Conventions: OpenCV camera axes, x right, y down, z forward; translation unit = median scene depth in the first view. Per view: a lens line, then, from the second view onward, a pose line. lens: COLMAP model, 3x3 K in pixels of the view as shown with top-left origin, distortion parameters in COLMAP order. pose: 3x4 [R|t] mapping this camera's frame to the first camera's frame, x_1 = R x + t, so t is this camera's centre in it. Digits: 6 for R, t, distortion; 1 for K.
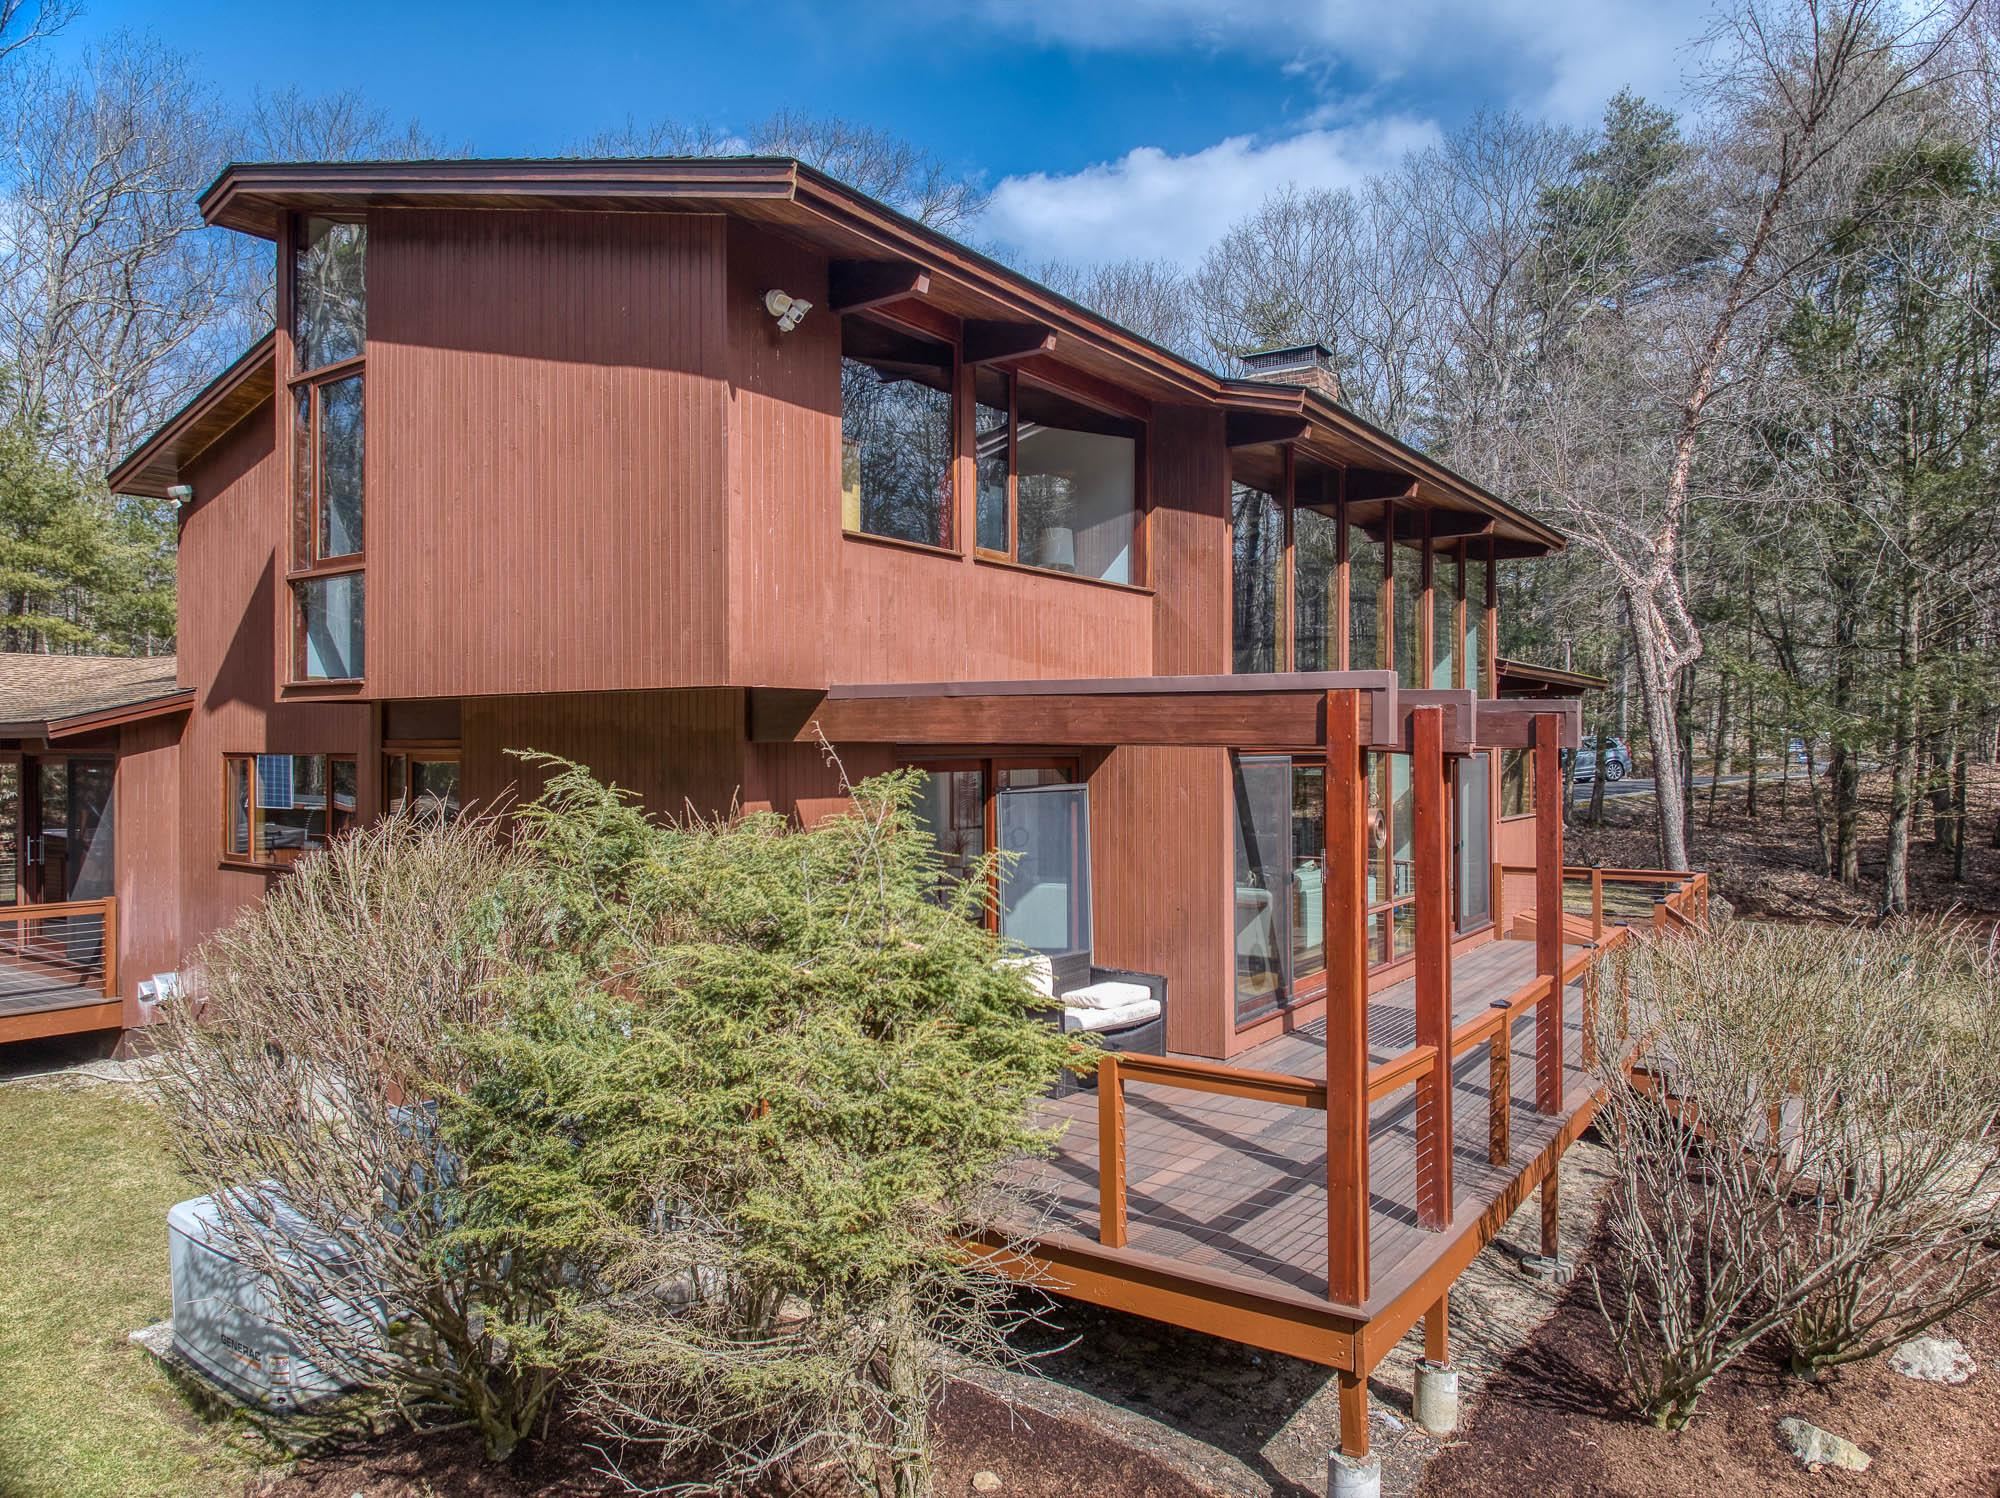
lens RADIAL K [[1387.8, 0, 1000.0], [0, 1387.8, 749.0], [0, 0, 1]] dist [-0.145239, 0.068706]
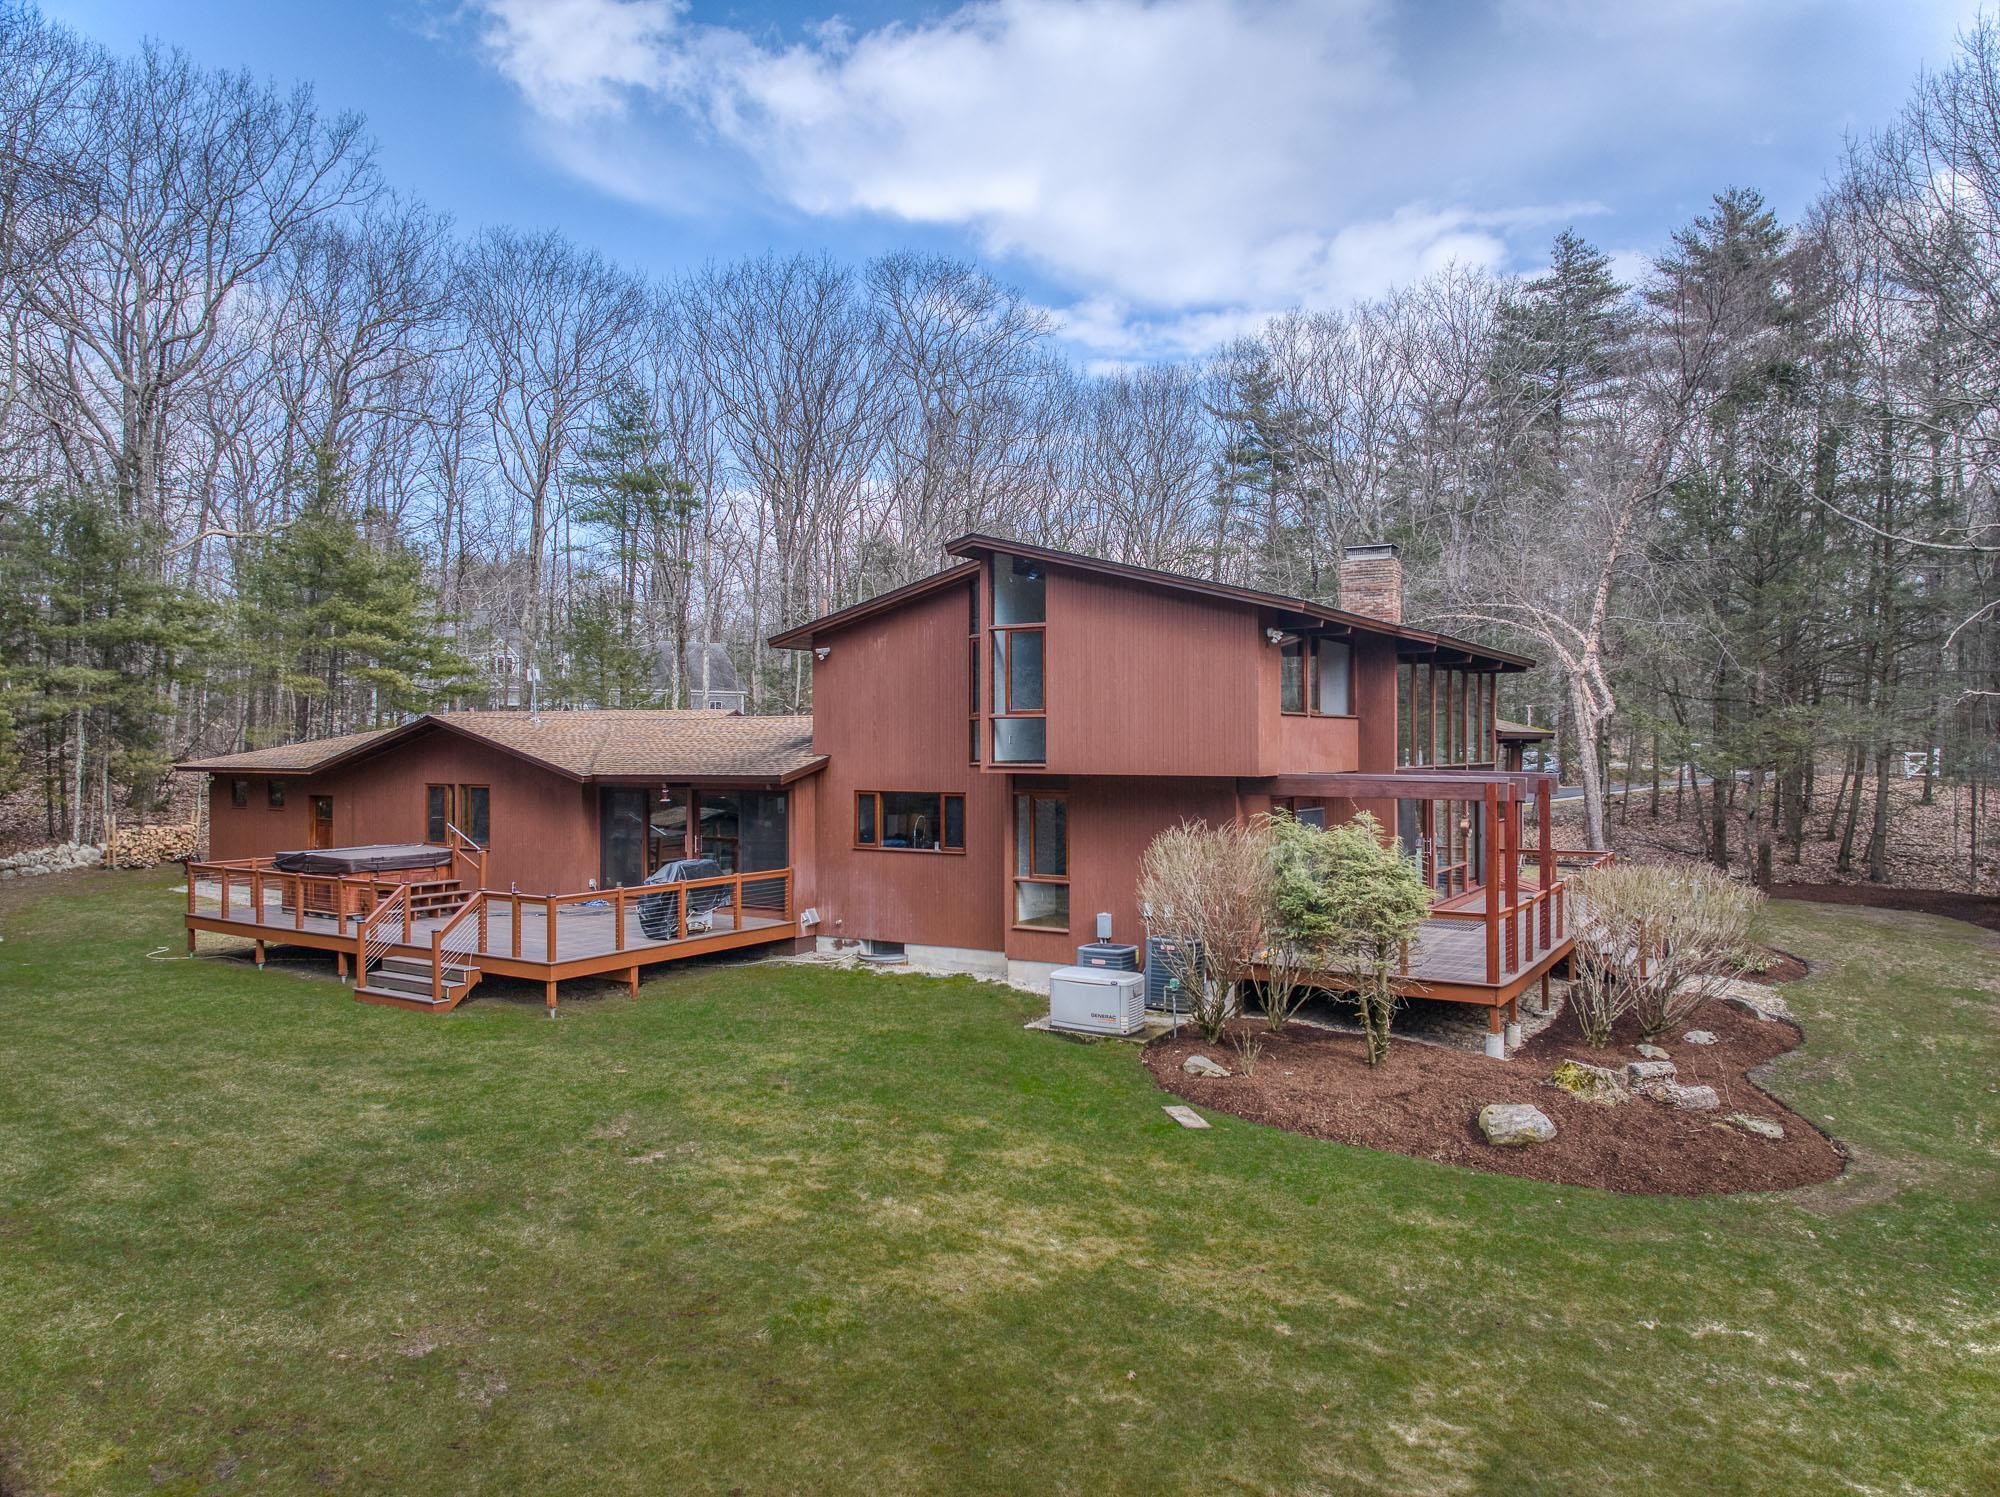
lens RADIAL K [[1408.8, 0, 1033.2], [0, 1408.8, 746.3], [0, 0, 1]] dist [0.001837, -0.060190]
pose [[0.996511, 0.001999, 0.083436, -0.404715], [-0.002137, 0.999997, 0.001557, -0.050200], [-0.083433, -0.001730, 0.996512, -0.811972]]
